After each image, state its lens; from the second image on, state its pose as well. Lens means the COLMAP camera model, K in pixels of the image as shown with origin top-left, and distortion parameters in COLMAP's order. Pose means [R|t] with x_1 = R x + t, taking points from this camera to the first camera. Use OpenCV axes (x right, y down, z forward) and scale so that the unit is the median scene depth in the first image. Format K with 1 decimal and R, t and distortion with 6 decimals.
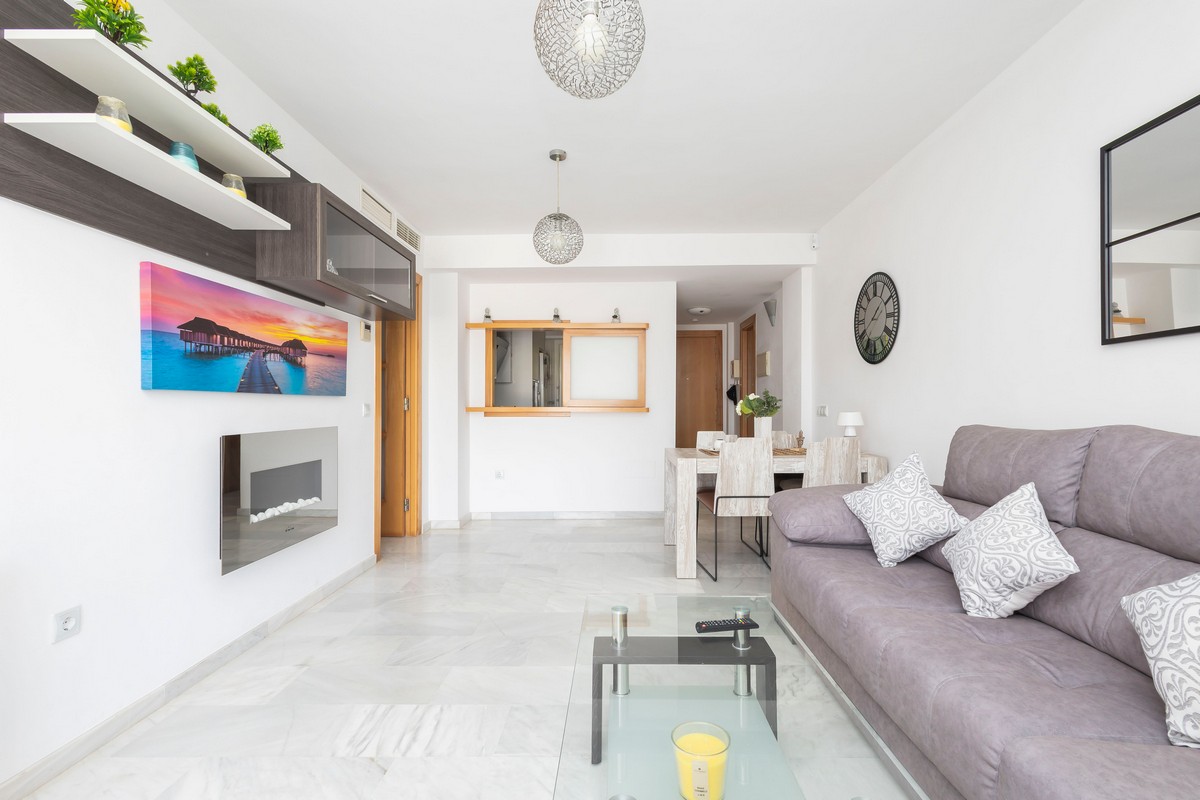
lens RADIAL K [[556.8, 0, 607.5], [0, 556.8, 409.1], [0, 0, 1]] dist [0.004235, -0.000579]
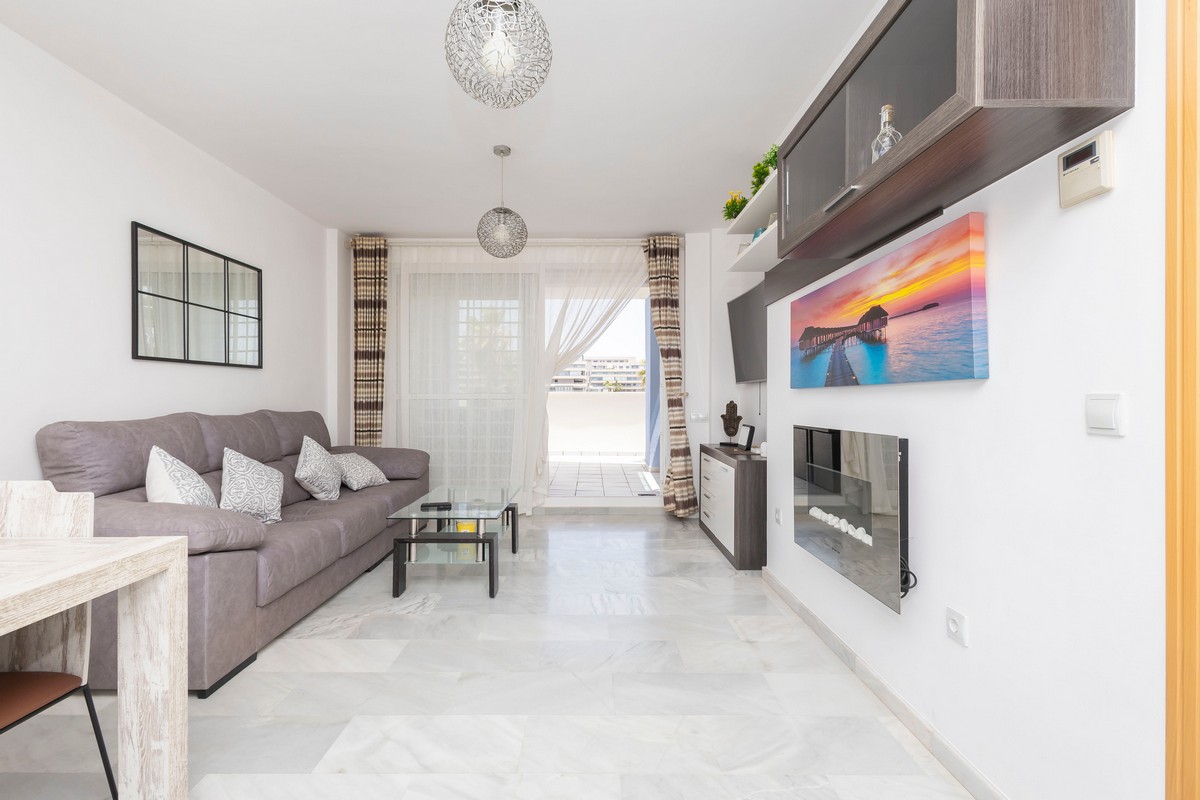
lens RADIAL K [[556.8, 0, 585.6], [0, 556.8, 399.3], [0, 0, 1]] dist [0.004235, -0.000579]
pose [[-0.999981, 0.001847, -0.005930, -0.161725], [0.001809, 0.999978, 0.006406, -0.010573], [0.005942, 0.006395, -0.999962, 1.486137]]
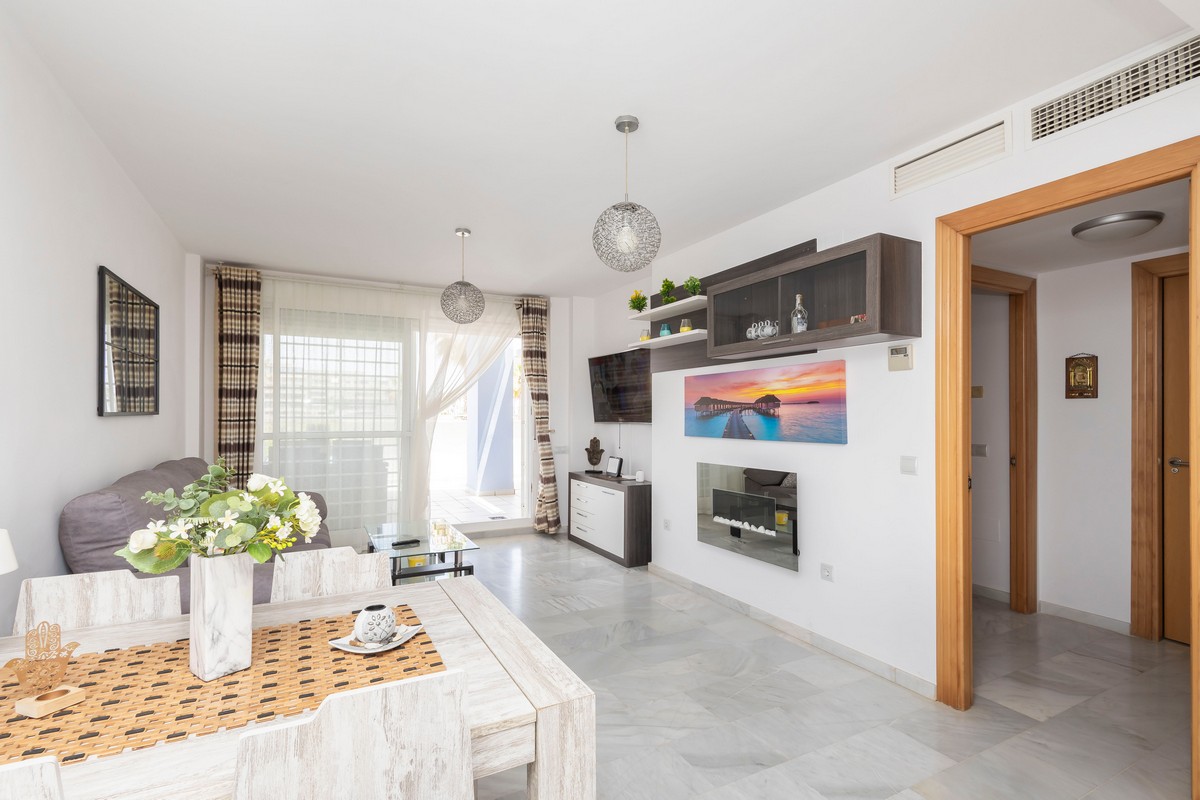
lens RADIAL K [[556.8, 0, 589.3], [0, 556.8, 411.9], [0, 0, 1]] dist [0.004235, -0.000579]
pose [[-0.885633, -0.000055, -0.464387, 0.300424], [0.000414, 1.000000, -0.000908, -0.075788], [0.464386, -0.000996, -0.885632, 1.641083]]
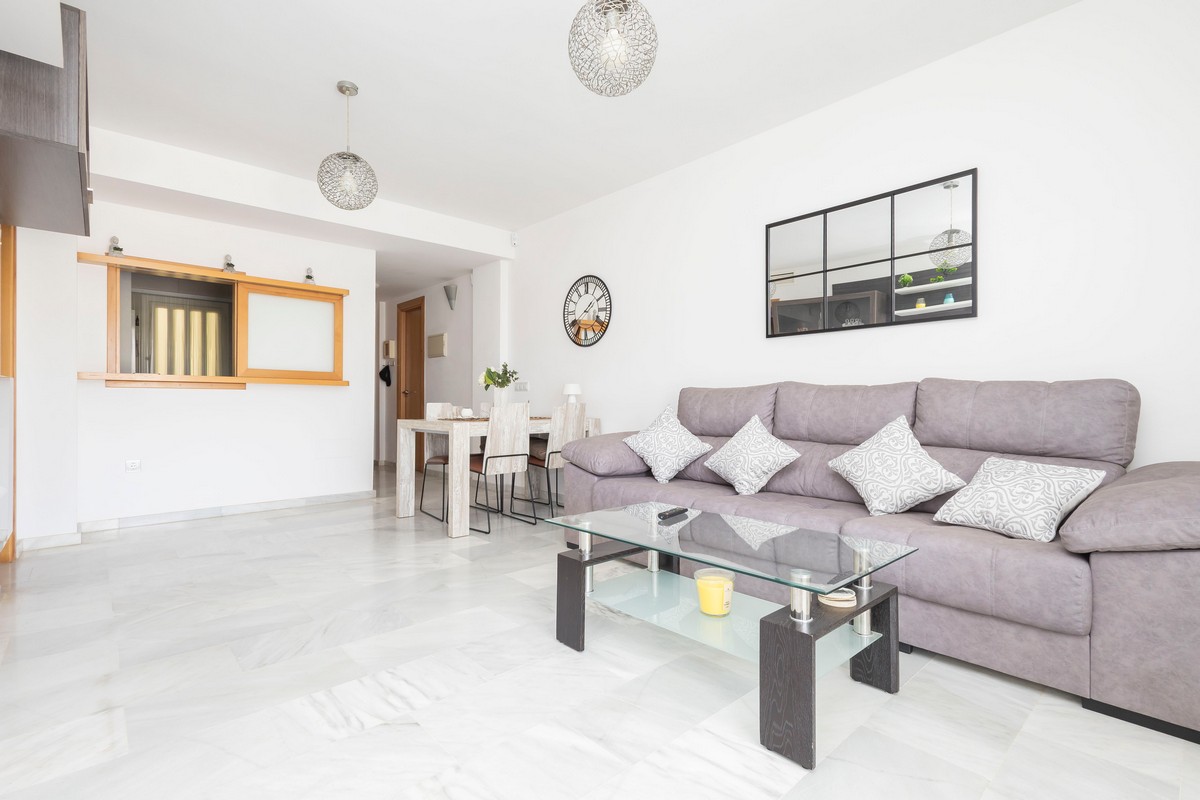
lens RADIAL K [[556.8, 0, 603.4], [0, 556.8, 408.8], [0, 0, 1]] dist [0.004235, -0.000579]
pose [[0.724256, -0.004651, 0.689516, -0.415247], [-0.002072, 0.999958, 0.008921, 0.055560], [-0.689528, -0.007890, 0.724216, 0.053637]]
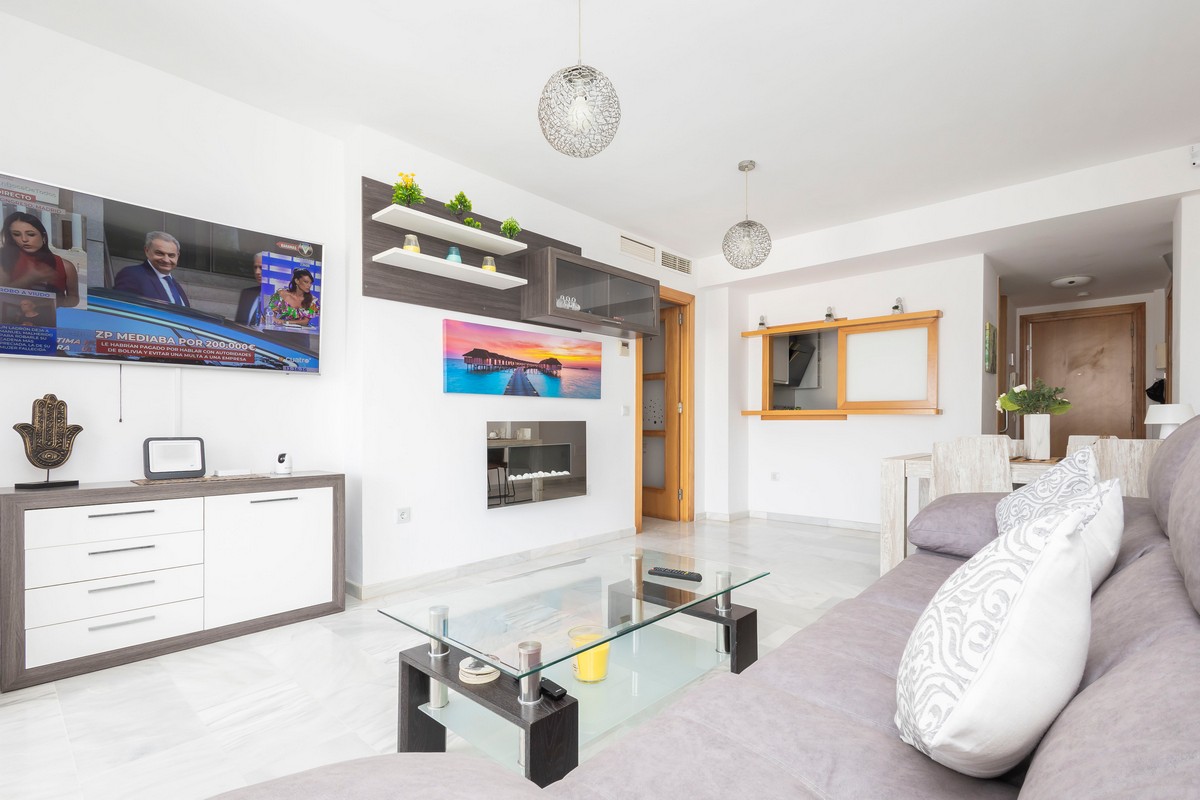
lens RADIAL K [[556.8, 0, 589.9], [0, 556.8, 429.1], [0, 0, 1]] dist [0.004235, -0.000579]
pose [[0.738517, 0.010594, -0.674152, 0.409376], [-0.004614, 0.999933, 0.010659, 0.034867], [0.674219, -0.004762, 0.738516, 0.014175]]
